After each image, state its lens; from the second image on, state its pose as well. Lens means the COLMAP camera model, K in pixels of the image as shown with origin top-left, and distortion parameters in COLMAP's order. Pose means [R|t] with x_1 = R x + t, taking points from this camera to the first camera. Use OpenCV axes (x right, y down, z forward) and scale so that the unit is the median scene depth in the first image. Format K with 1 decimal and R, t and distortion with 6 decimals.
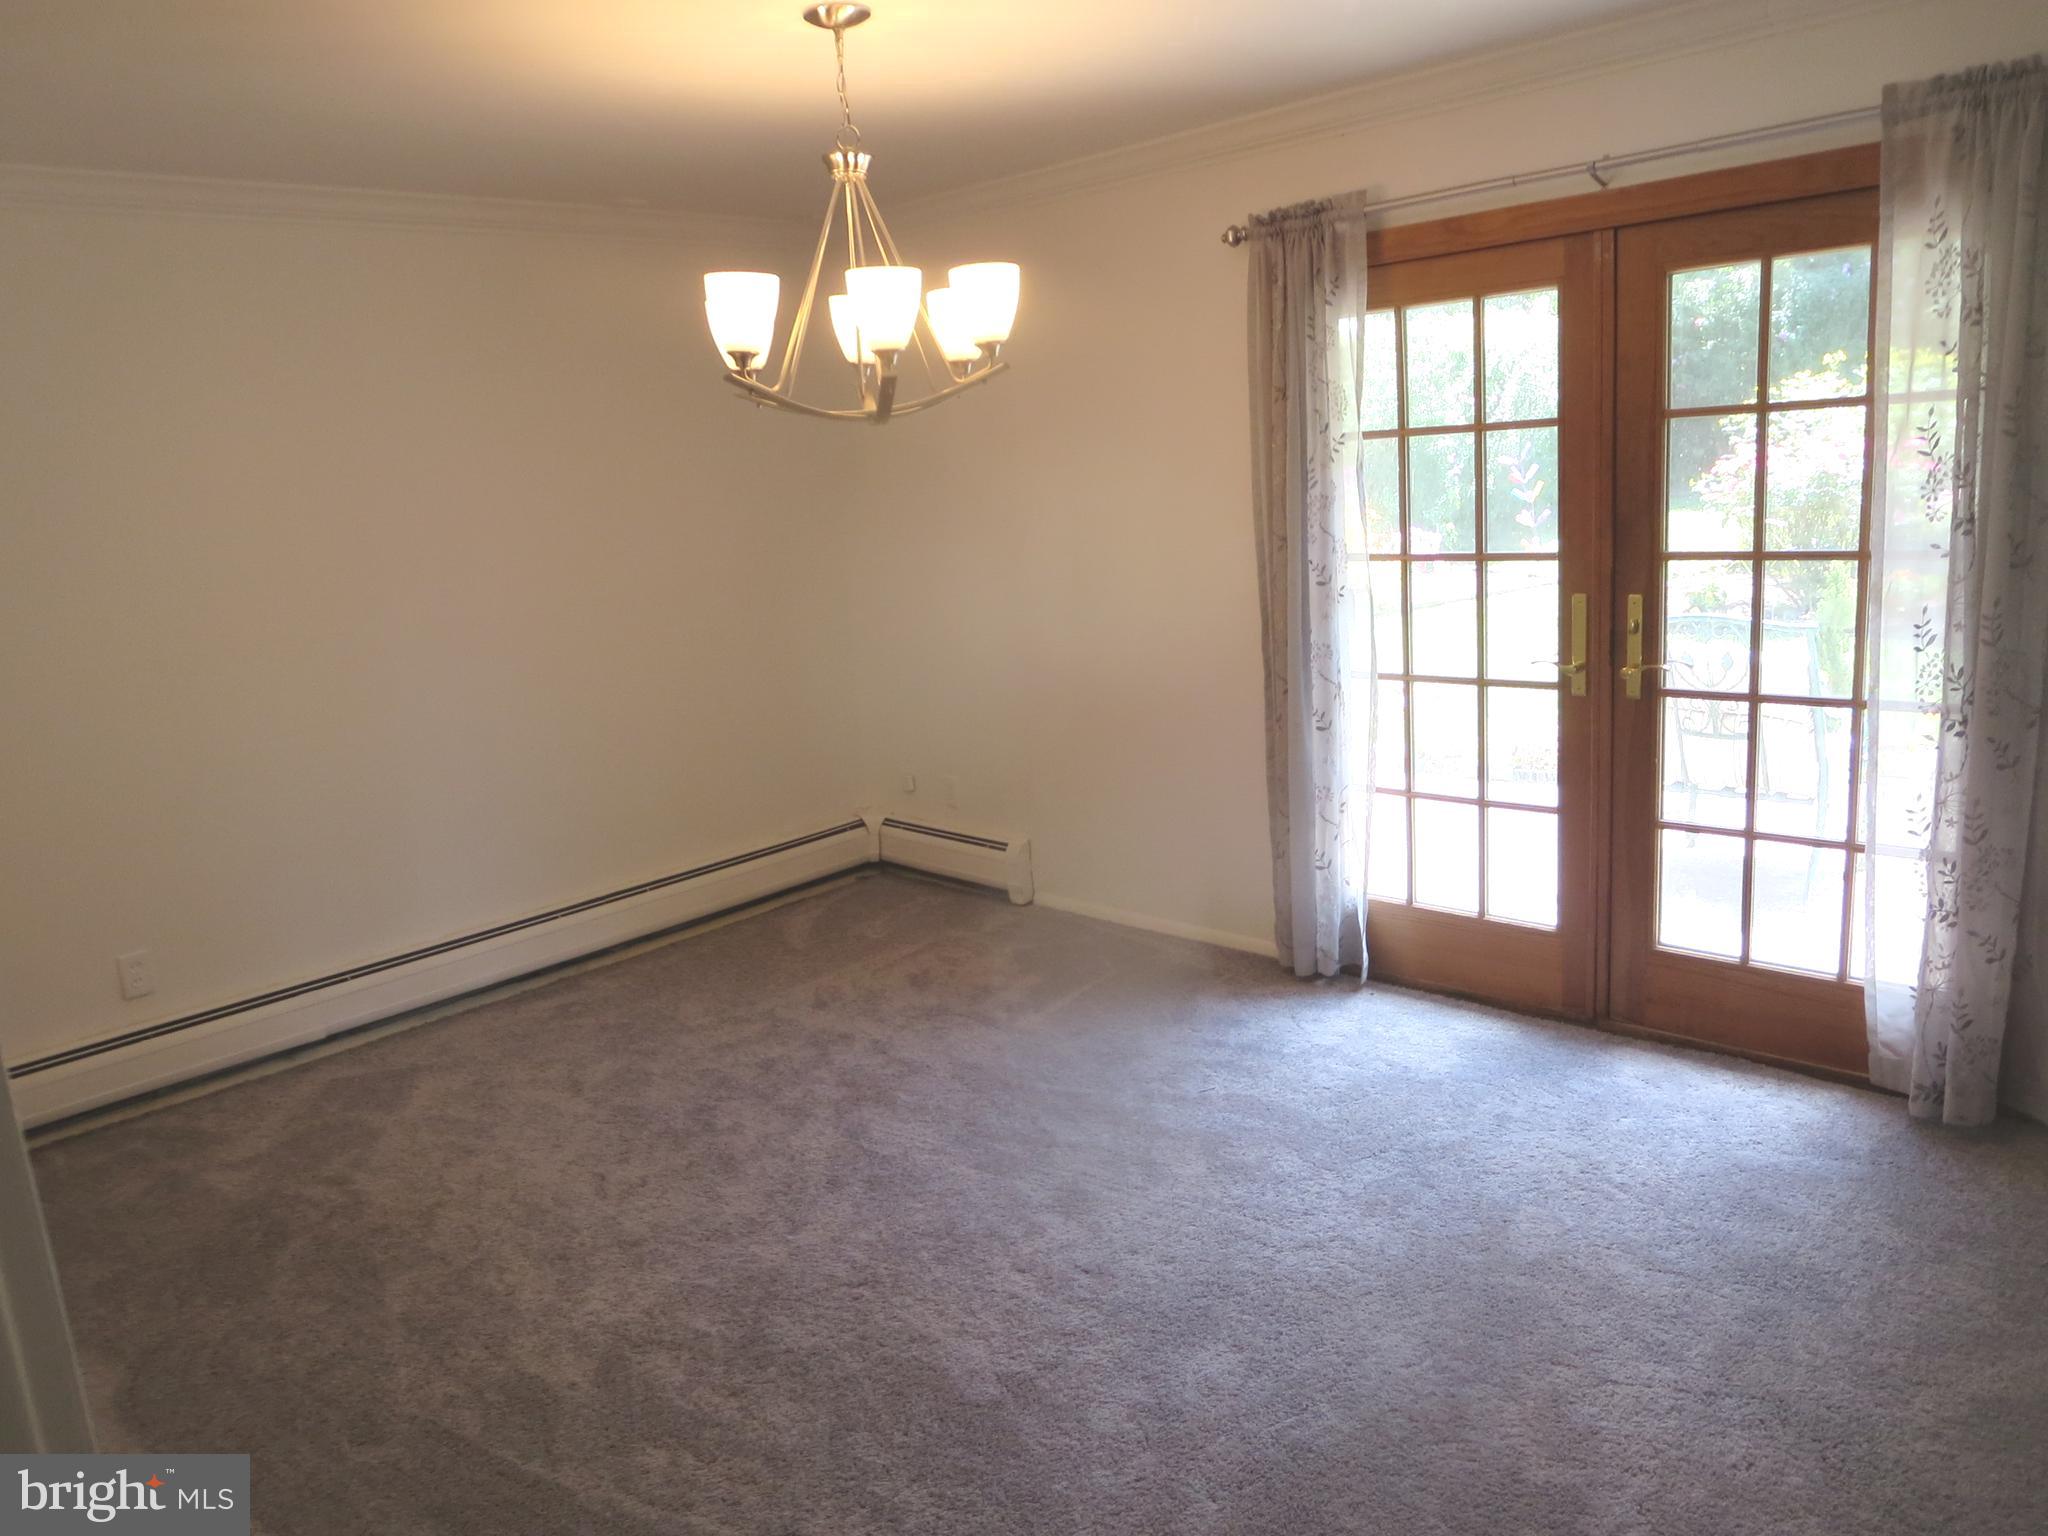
lens RADIAL K [[1442.2, 0, 1026.8], [0, 1442.2, 761.6], [0, 0, 1]] dist [-0.016086, -0.003417]
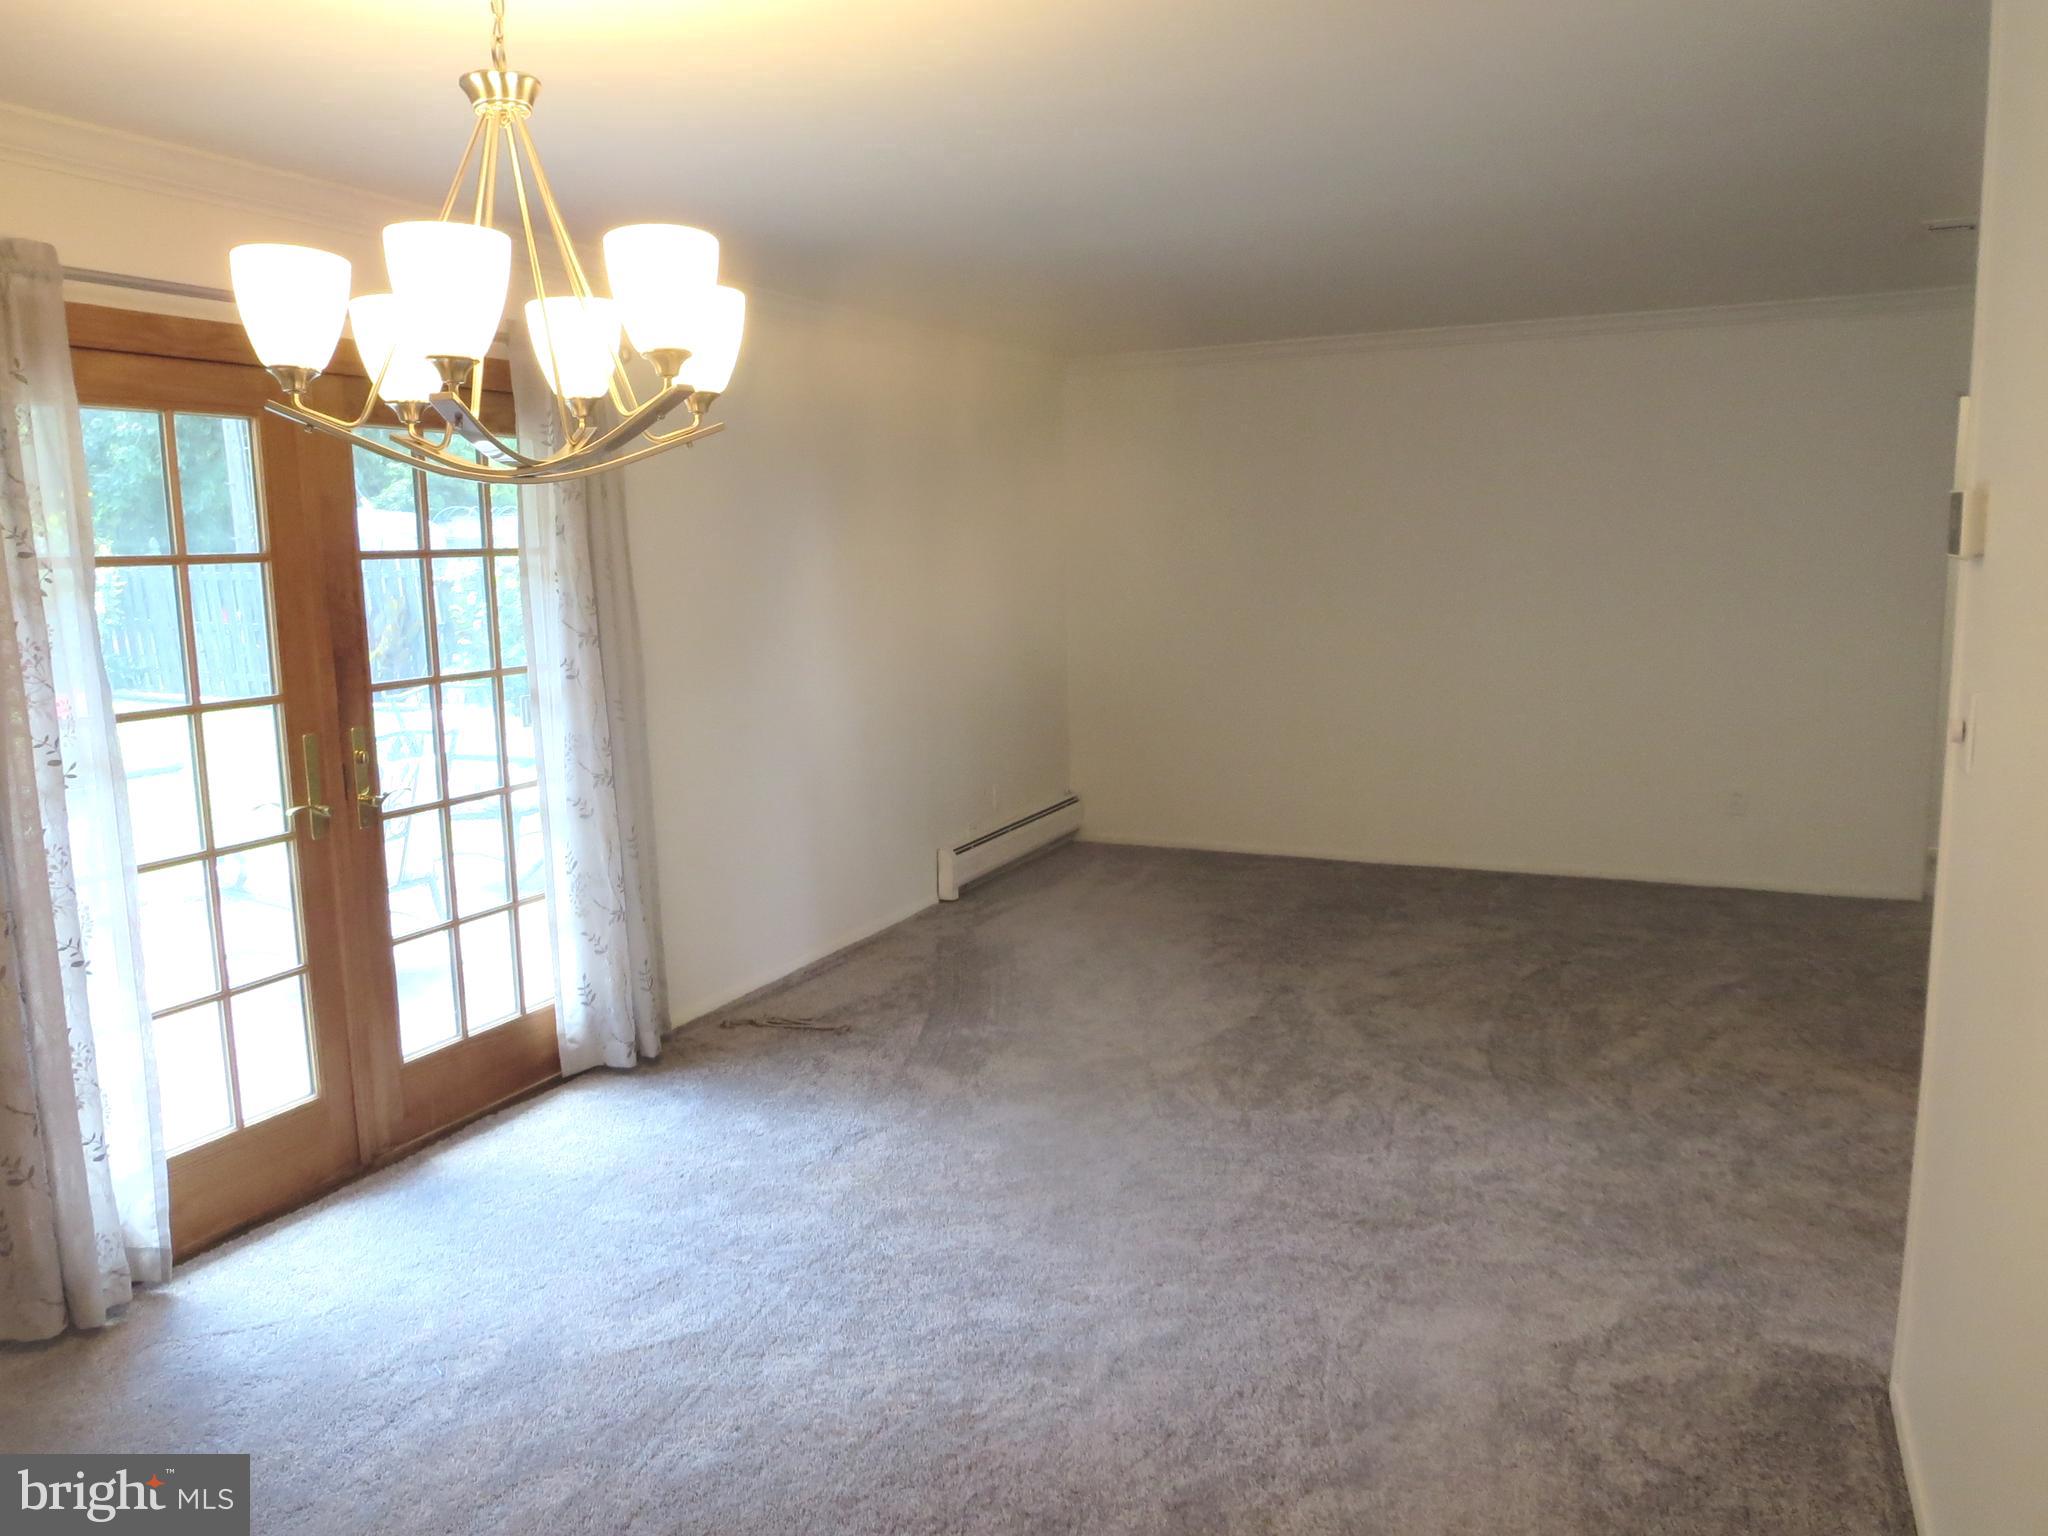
lens RADIAL K [[1464.4, 0, 1026.2], [0, 1464.4, 750.7], [0, 0, 1]] dist [-0.025263, 0.000952]
pose [[-0.299446, -0.066809, 0.951771, -0.708339], [0.229026, 0.963347, 0.139678, -0.135088], [-0.926218, 0.259807, -0.273169, 0.843750]]
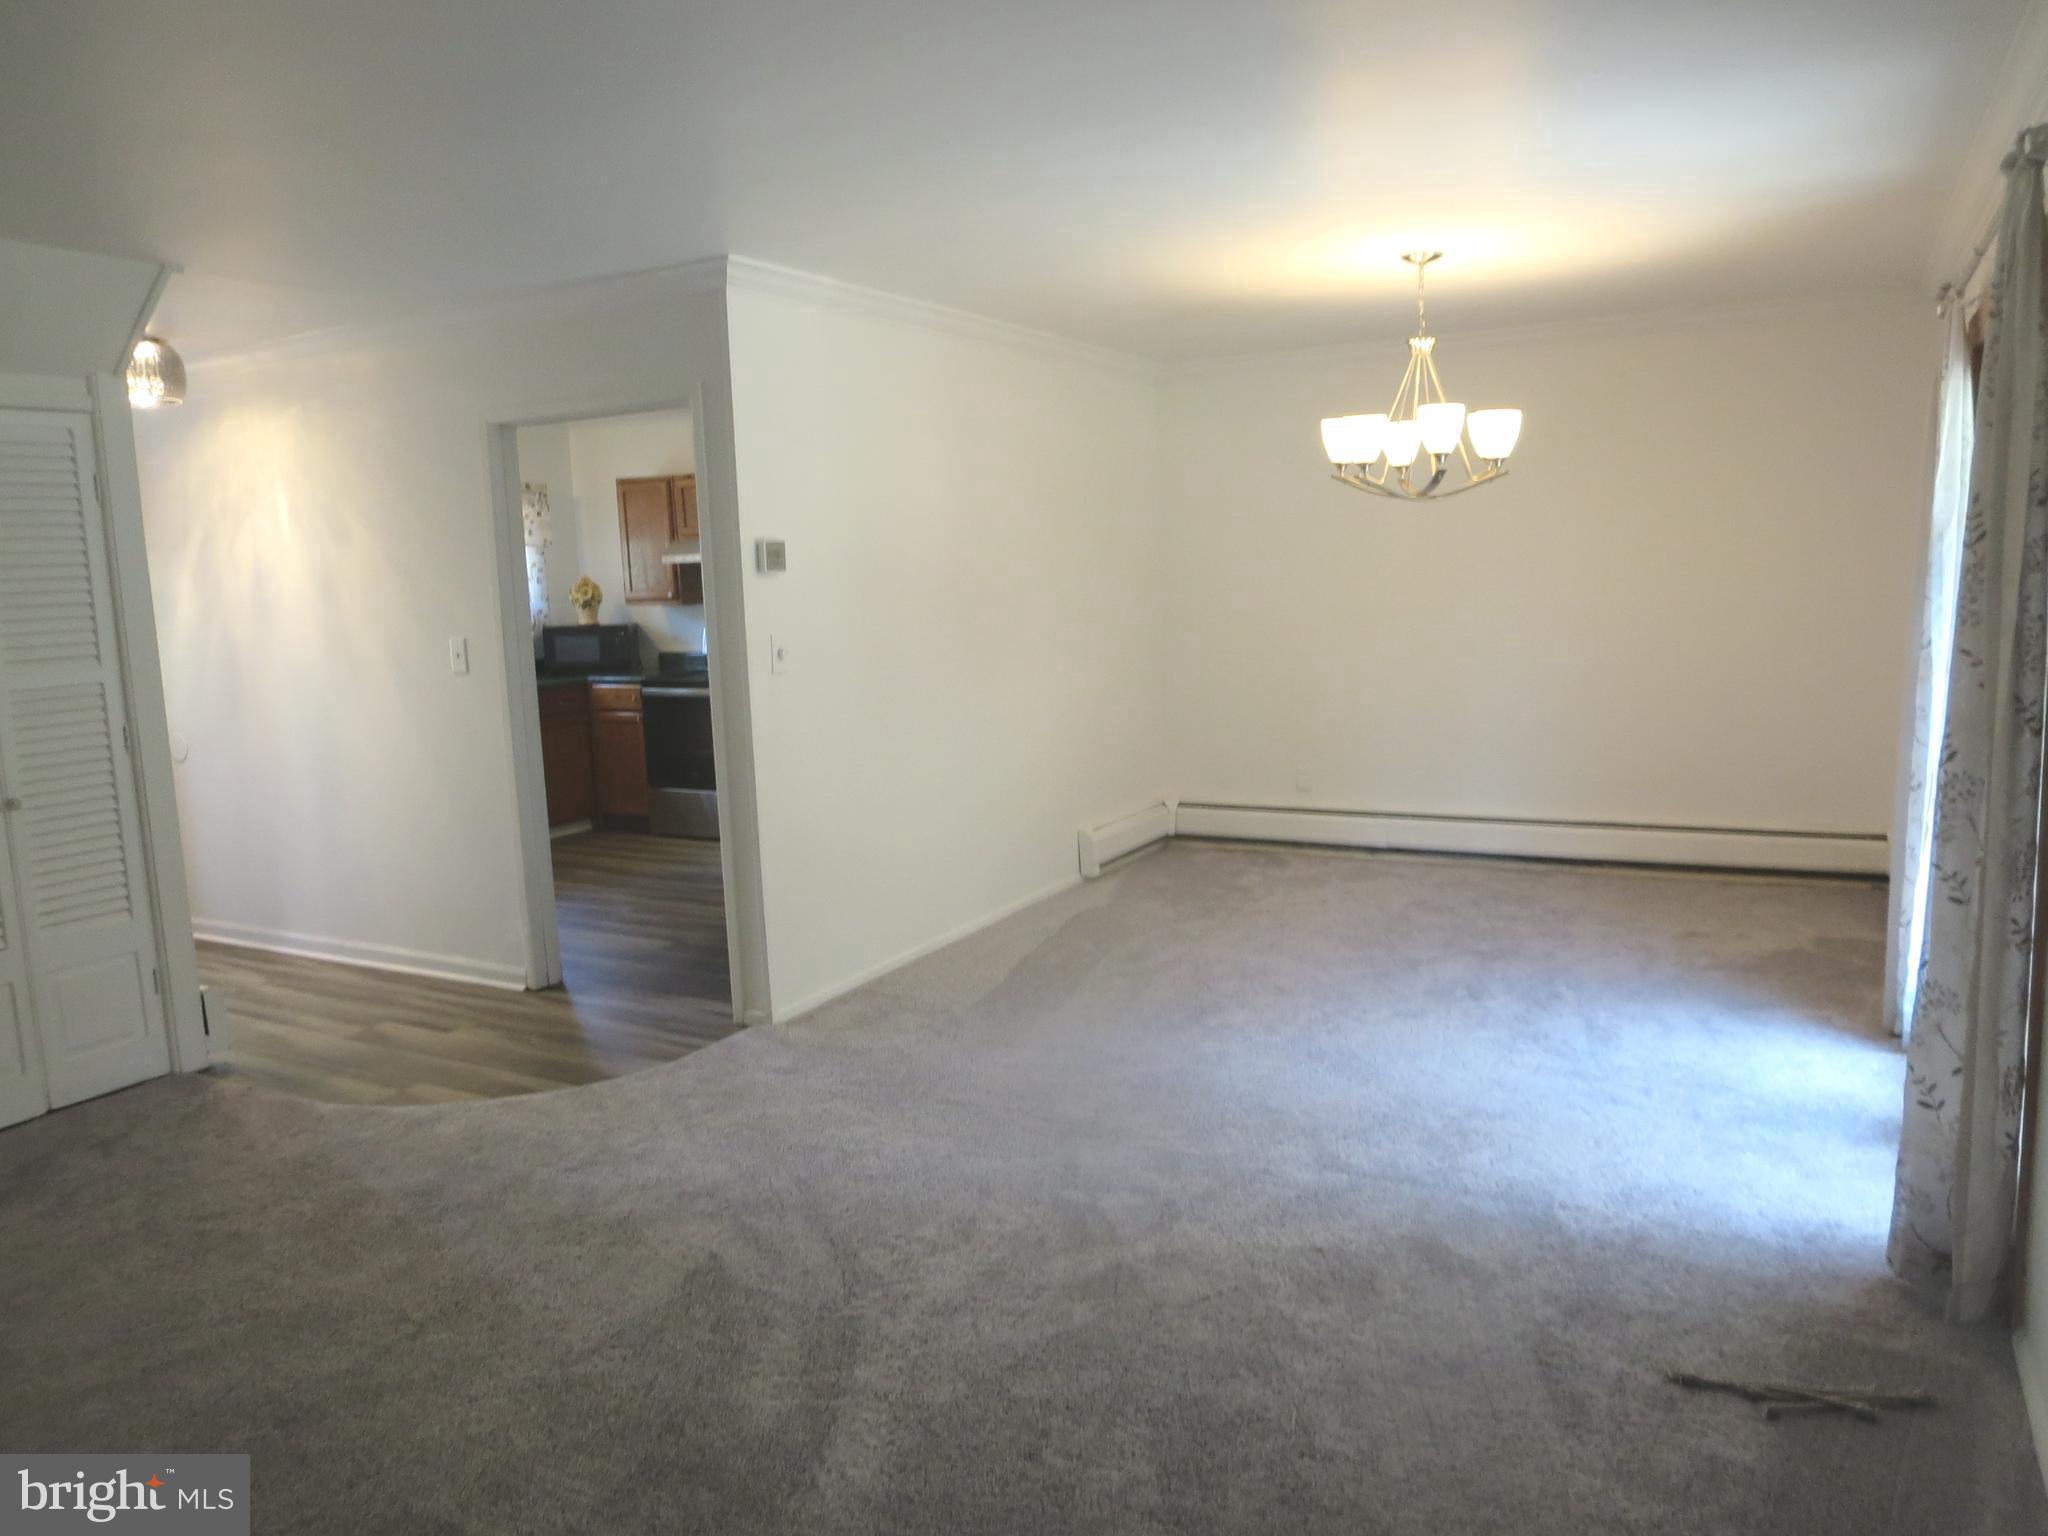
lens RADIAL K [[1464.4, 0, 1026.2], [0, 1464.4, 750.7], [0, 0, 1]] dist [-0.025263, 0.000952]
pose [[0.261335, 0.188147, -0.946734, 1.159138], [-0.175572, 0.973723, 0.145046, -0.101119], [0.949146, 0.128314, 0.287501, 0.122122]]
